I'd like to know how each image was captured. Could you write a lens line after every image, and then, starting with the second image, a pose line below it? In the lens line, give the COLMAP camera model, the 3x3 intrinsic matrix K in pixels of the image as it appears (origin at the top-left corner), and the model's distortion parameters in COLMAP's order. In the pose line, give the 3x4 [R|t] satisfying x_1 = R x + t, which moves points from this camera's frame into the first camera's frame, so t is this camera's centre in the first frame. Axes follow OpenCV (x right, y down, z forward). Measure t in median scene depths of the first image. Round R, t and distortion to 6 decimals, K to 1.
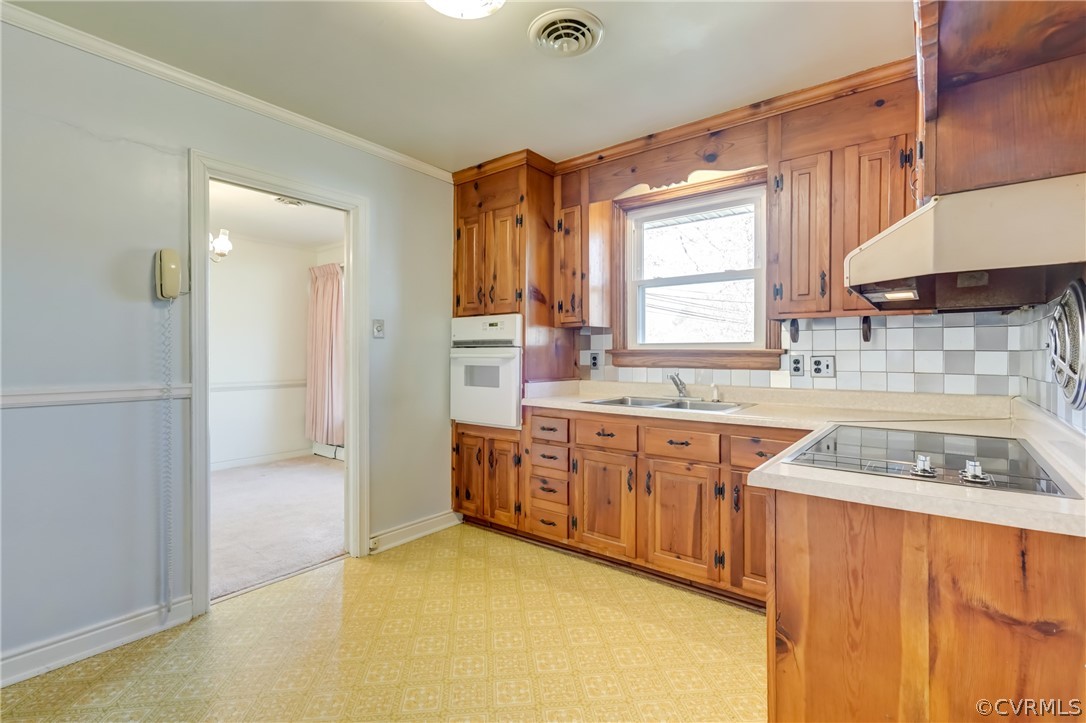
lens RADIAL K [[499.3, 0, 525.4], [0, 499.3, 352.6], [0, 0, 1]] dist [-0.001002, -0.000037]
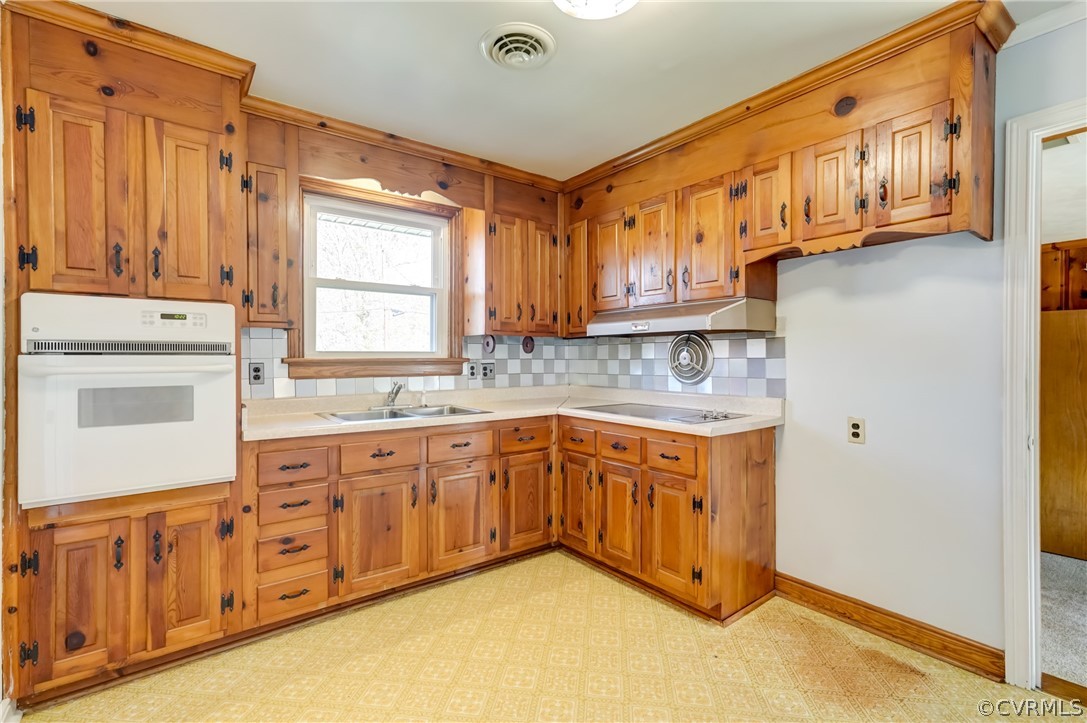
lens RADIAL K [[500.0, 0, 540.6], [0, 500.0, 358.0], [0, 0, 1]] dist [-0.001373, 0.009796]
pose [[0.239850, 0.000241, 0.970810, -0.577245], [0.002225, 0.999997, -0.000798, -0.005431], [-0.970807, 0.002351, 0.239849, 0.466982]]
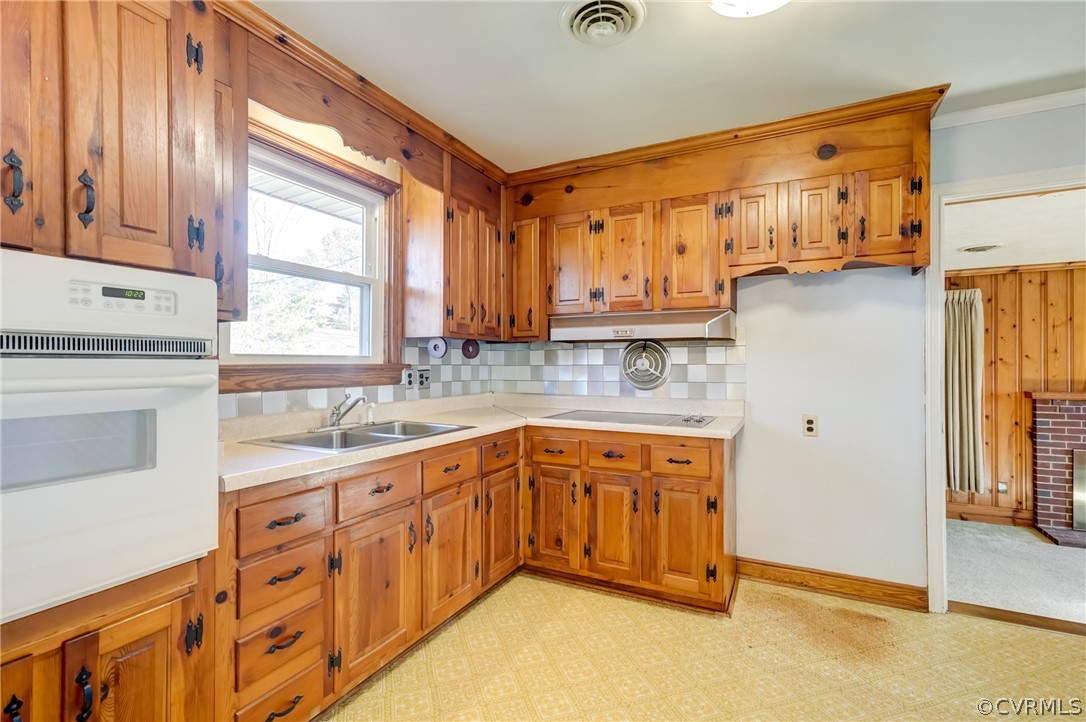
lens RADIAL K [[501.6, 0, 538.4], [0, 501.6, 358.3], [0, 0, 1]] dist [-0.000972, 0.010111]
pose [[-0.211819, 0.009984, 0.977258, -0.504725], [0.000130, 0.999948, -0.010187, -0.007012], [-0.977309, -0.002031, -0.211809, 0.850392]]
